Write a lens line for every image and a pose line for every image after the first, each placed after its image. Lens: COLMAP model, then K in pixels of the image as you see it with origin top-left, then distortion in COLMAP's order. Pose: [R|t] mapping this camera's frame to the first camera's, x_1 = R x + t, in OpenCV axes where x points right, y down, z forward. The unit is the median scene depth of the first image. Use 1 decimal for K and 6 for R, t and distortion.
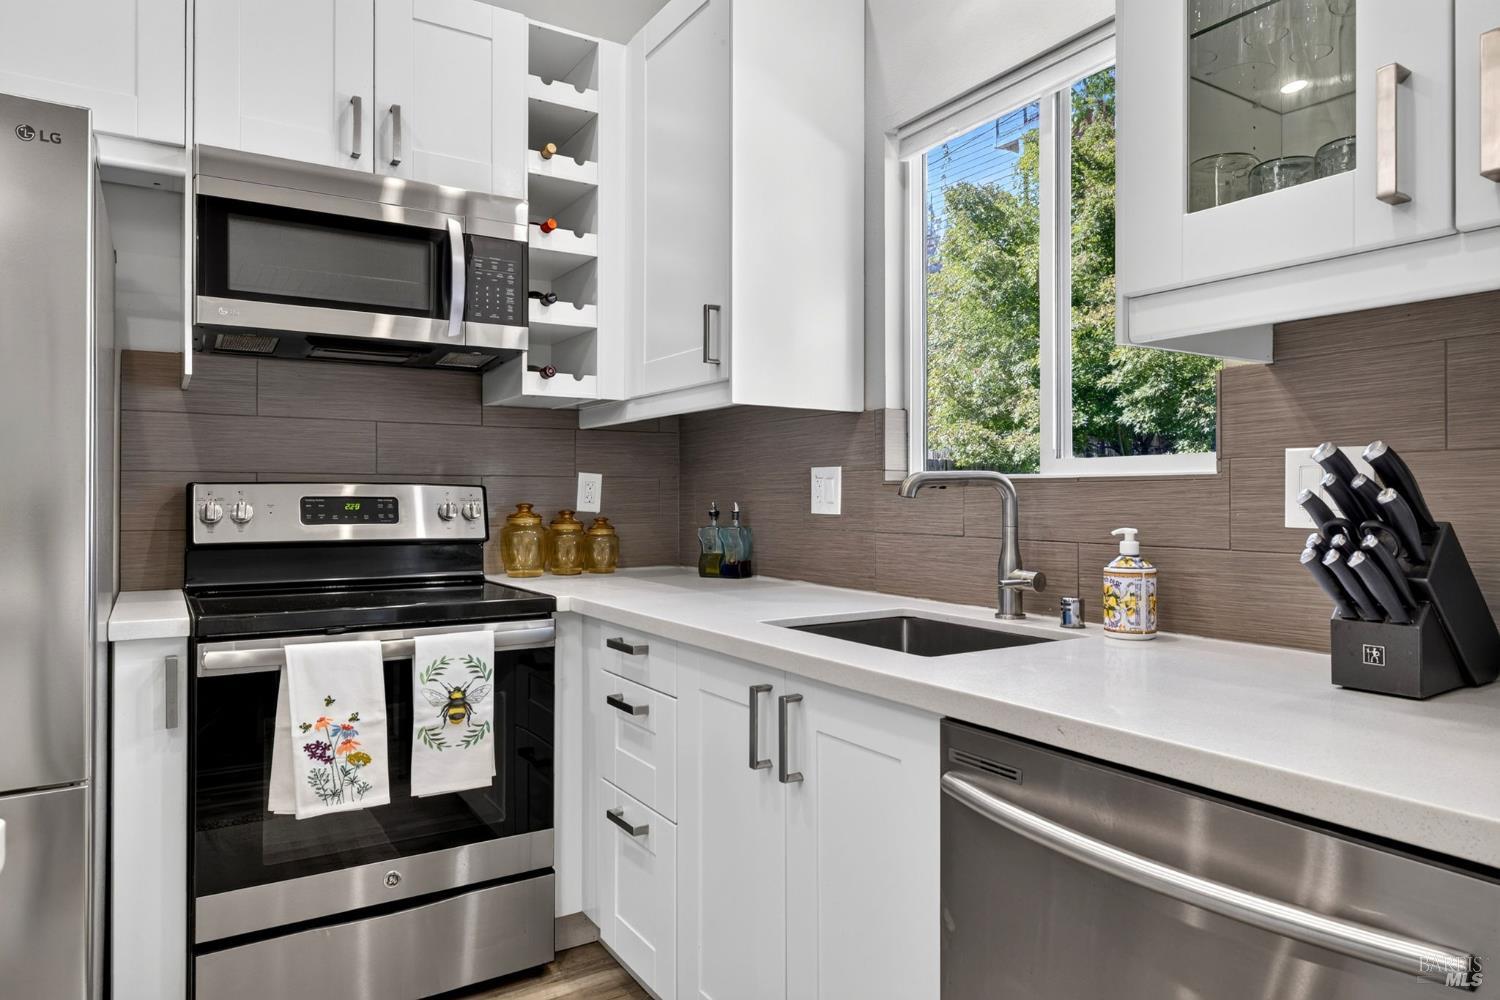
lens RADIAL K [[932.4, 0, 724.3], [0, 932.4, 497.1], [0, 0, 1]] dist [0.000237, 0.000385]
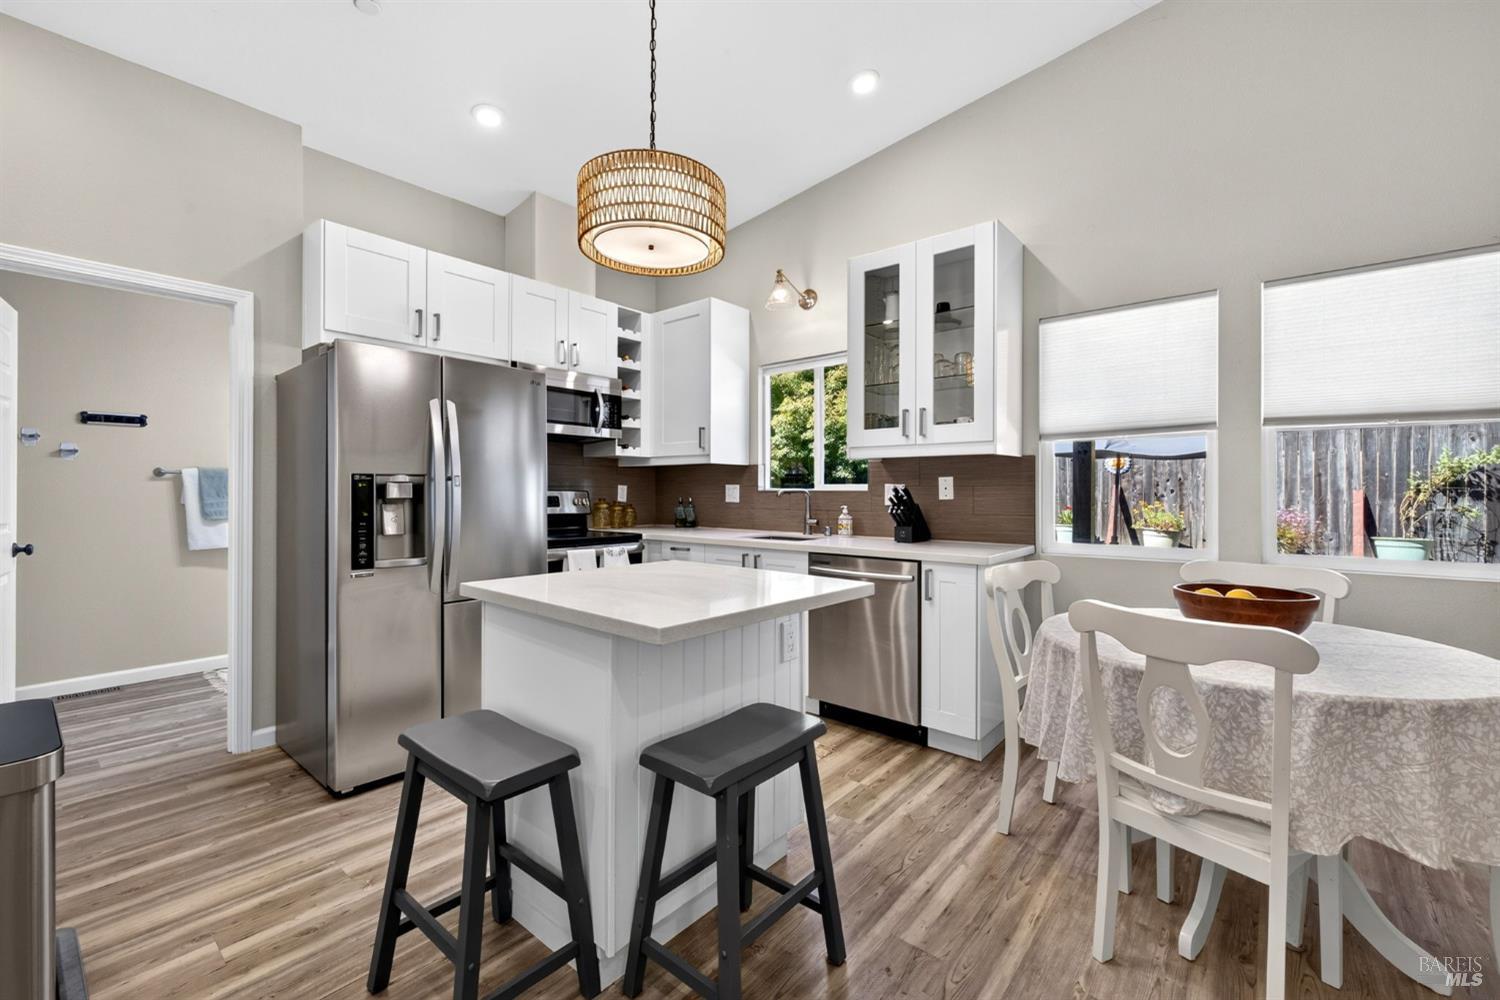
lens RADIAL K [[629.3, 0, 734.7], [0, 629.3, 491.0], [0, 0, 1]] dist [0.000960, -0.000245]
pose [[0.951963, -0.000020, 0.306212, -0.437449], [-0.000308, 0.999999, 0.001023, -0.015914], [-0.306211, -0.001068, 0.951963, -0.716633]]
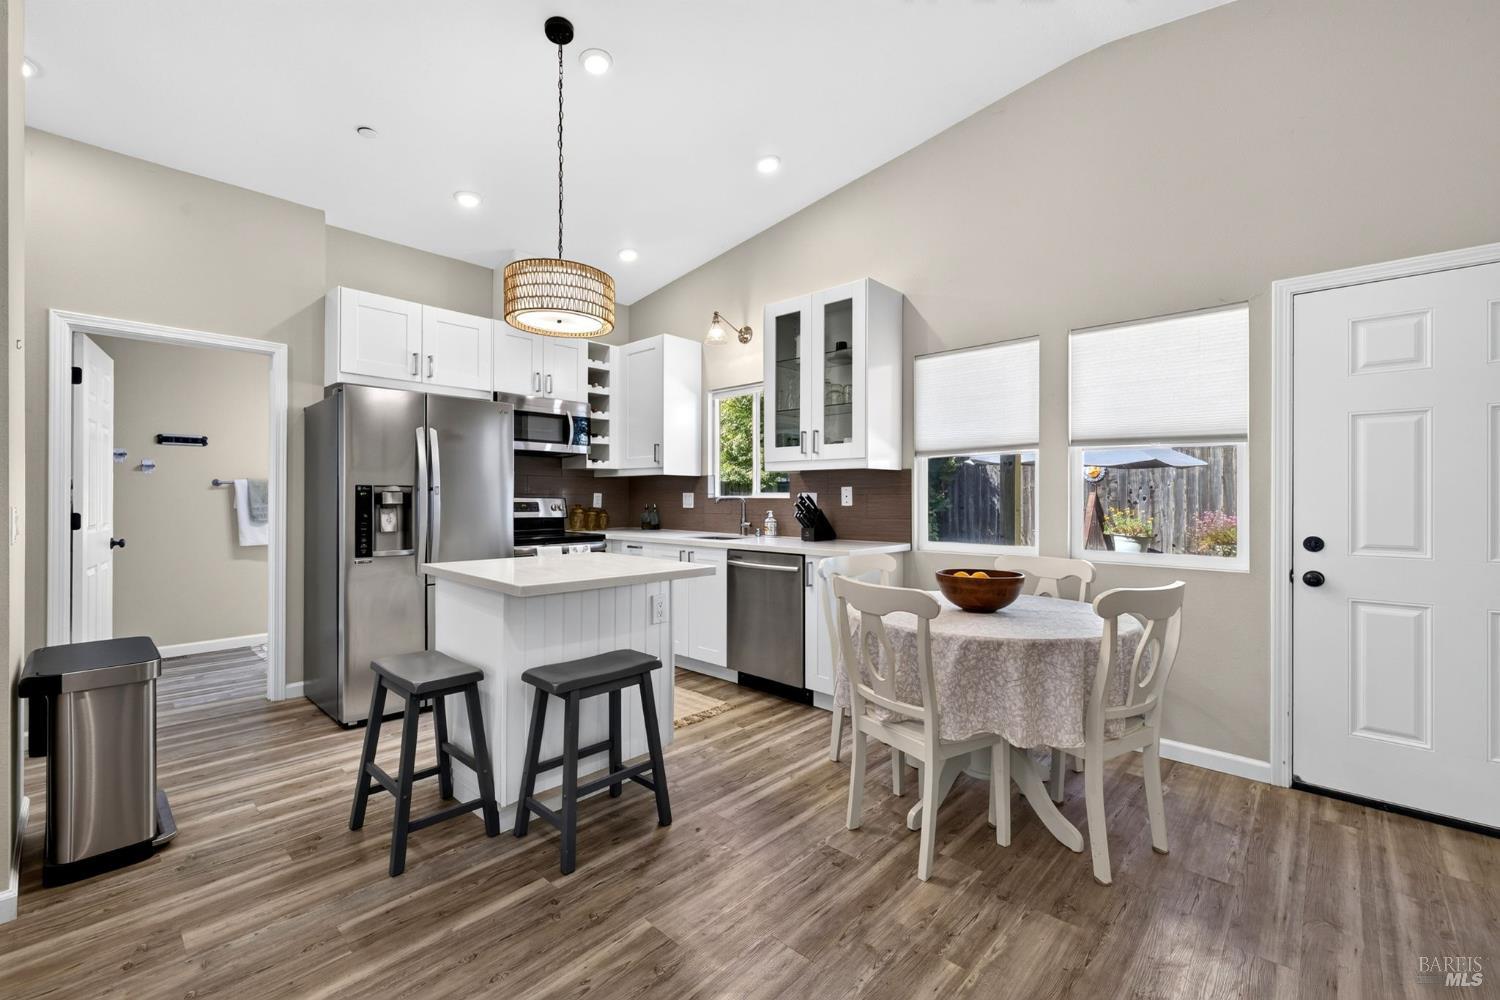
lens RADIAL K [[627.0, 0, 730.6], [0, 627.0, 497.9], [0, 0, 1]] dist [0.000344, 0.000211]
pose [[0.966958, 0.000655, 0.254936, -0.286070], [-0.001066, 0.999998, 0.001475, -0.018414], [-0.254935, -0.001698, 0.966957, -1.052617]]
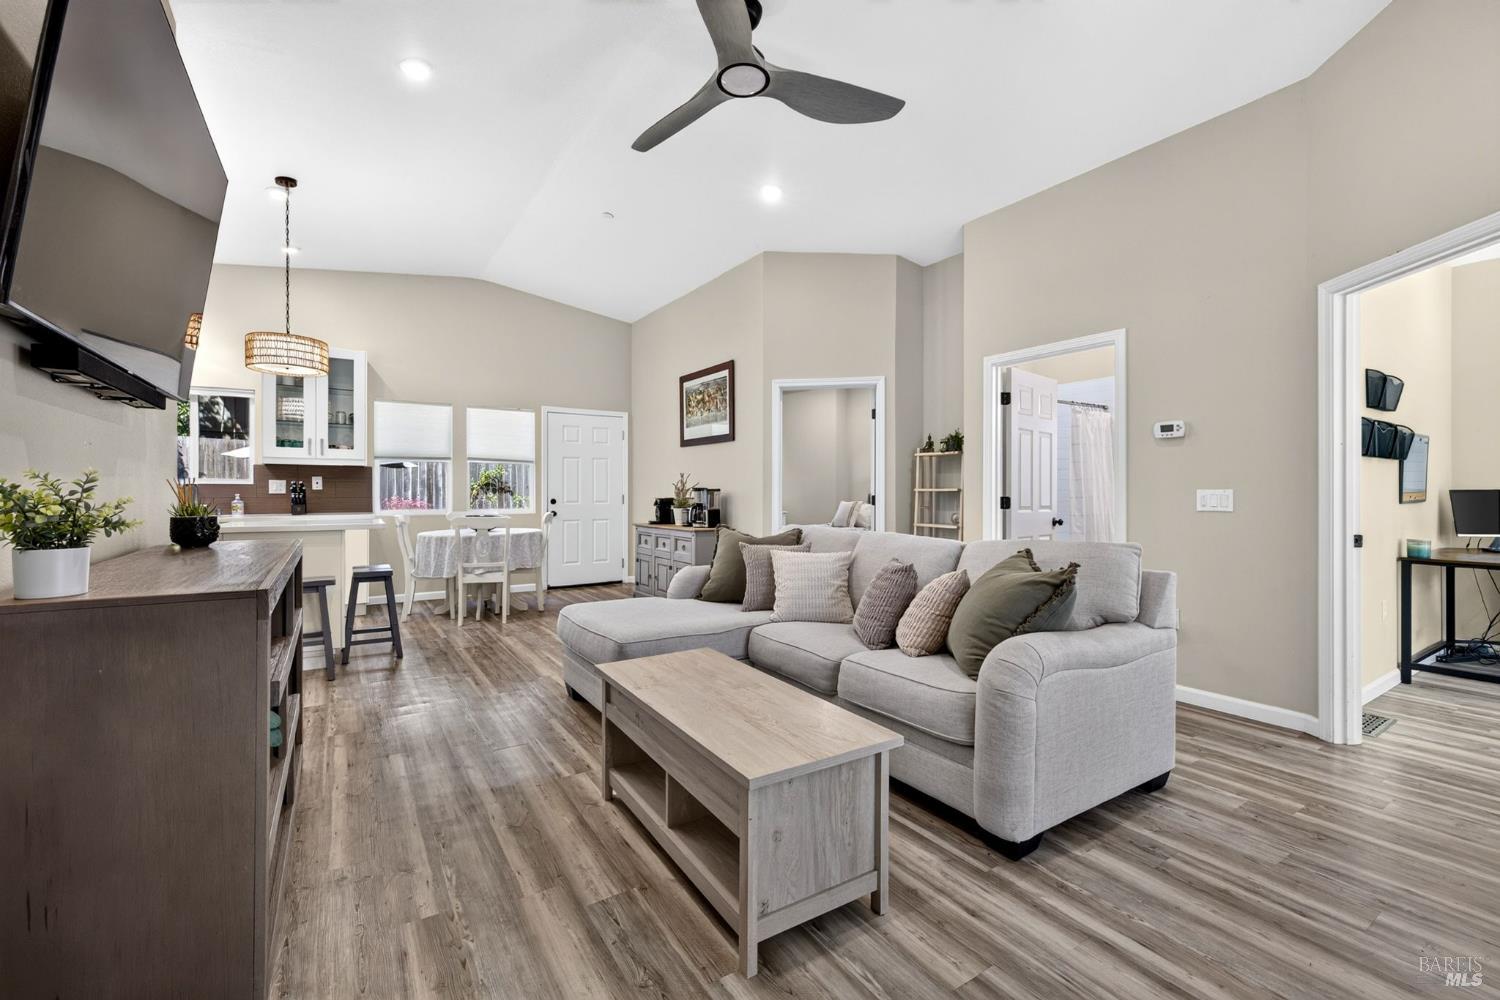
lens RADIAL K [[629.3, 0, 734.7], [0, 629.3, 491.0], [0, 0, 1]] dist [0.000960, -0.000245]
pose [[-0.007197, 0.000716, 0.999974, -1.986839], [-0.000658, 1.000000, -0.000721, 0.010279], [-0.999974, -0.000663, -0.007196, -1.121381]]
